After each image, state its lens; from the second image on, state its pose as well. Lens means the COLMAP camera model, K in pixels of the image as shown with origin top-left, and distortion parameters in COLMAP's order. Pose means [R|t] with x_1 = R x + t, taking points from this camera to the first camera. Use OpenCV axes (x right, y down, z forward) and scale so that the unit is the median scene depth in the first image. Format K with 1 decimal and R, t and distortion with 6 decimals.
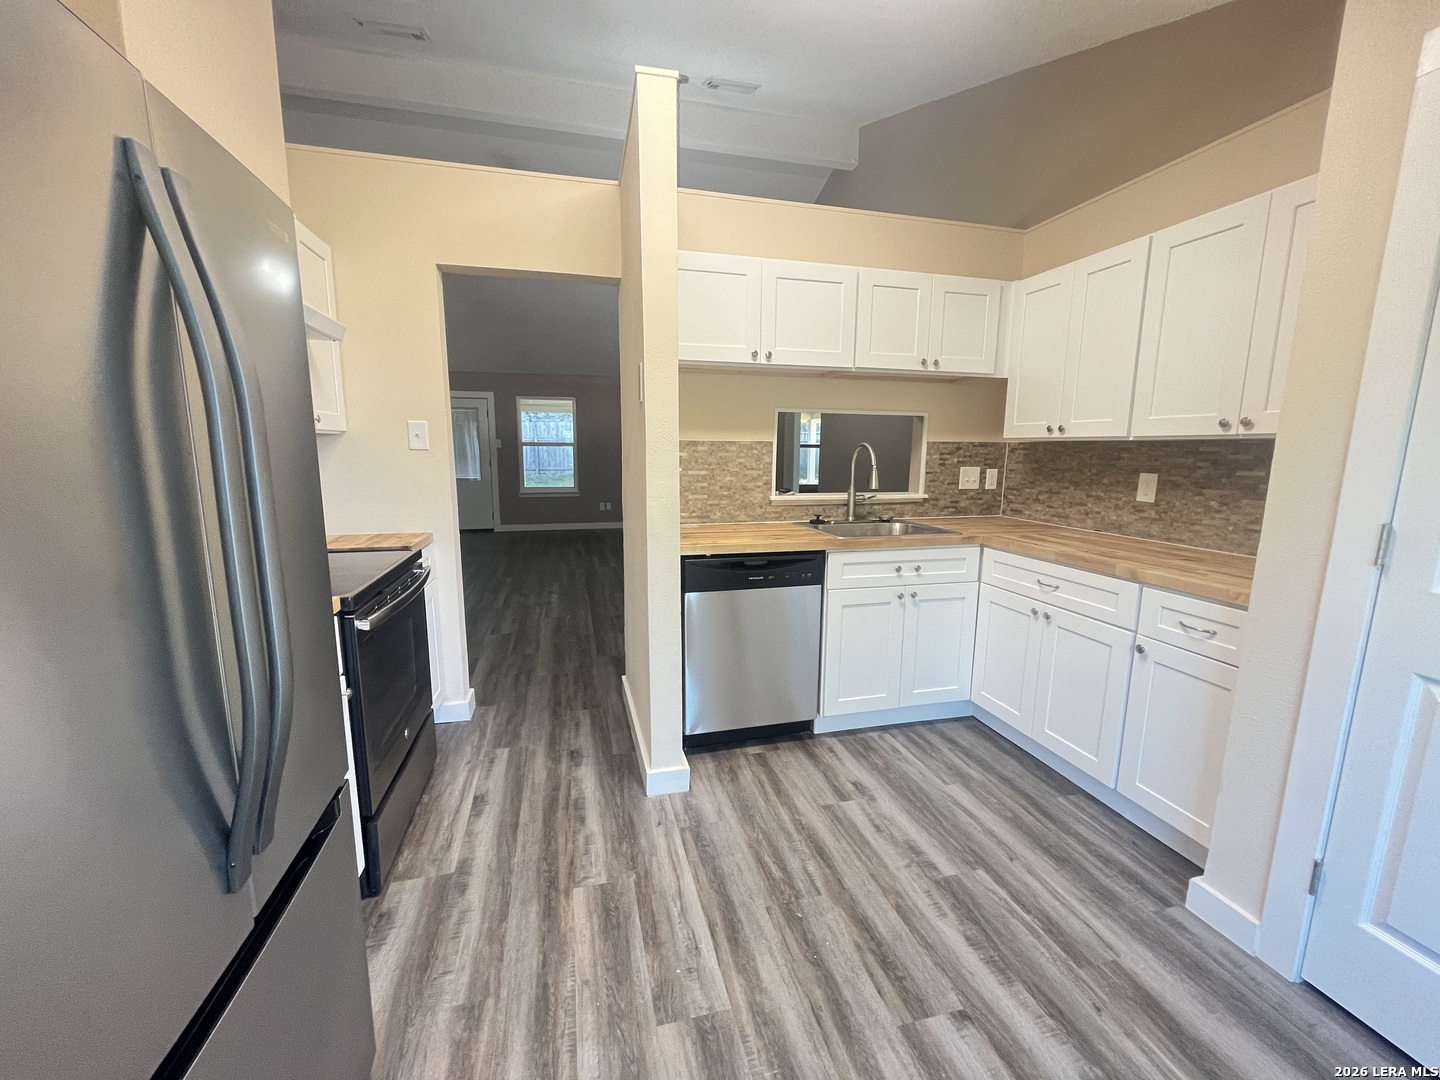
lens RADIAL K [[581.6, 0, 720.0], [0, 581.6, 540.0], [0, 0, 1]] dist [-0.000520, -0.000227]
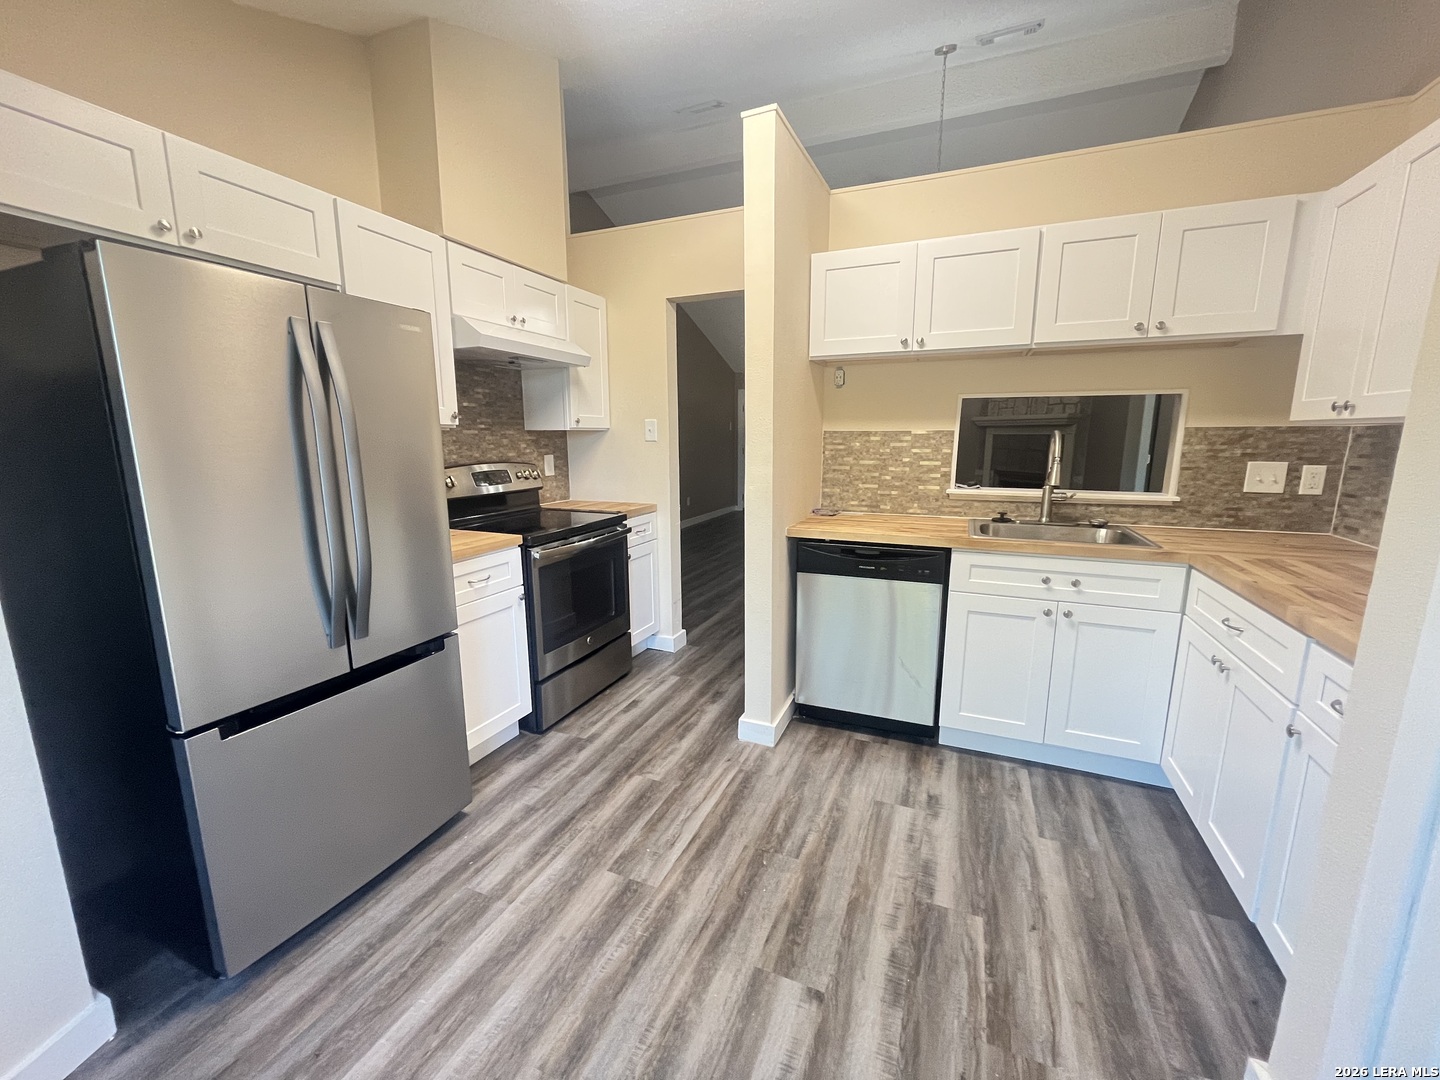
lens RADIAL K [[581.6, 0, 720.0], [0, 581.6, 540.0], [0, 0, 1]] dist [-0.000520, -0.000227]
pose [[0.794342, 0.098188, -0.599482, 0.474445], [-0.086587, 0.995075, 0.048250, -0.008991], [0.601268, 0.013580, 0.798932, 0.038708]]
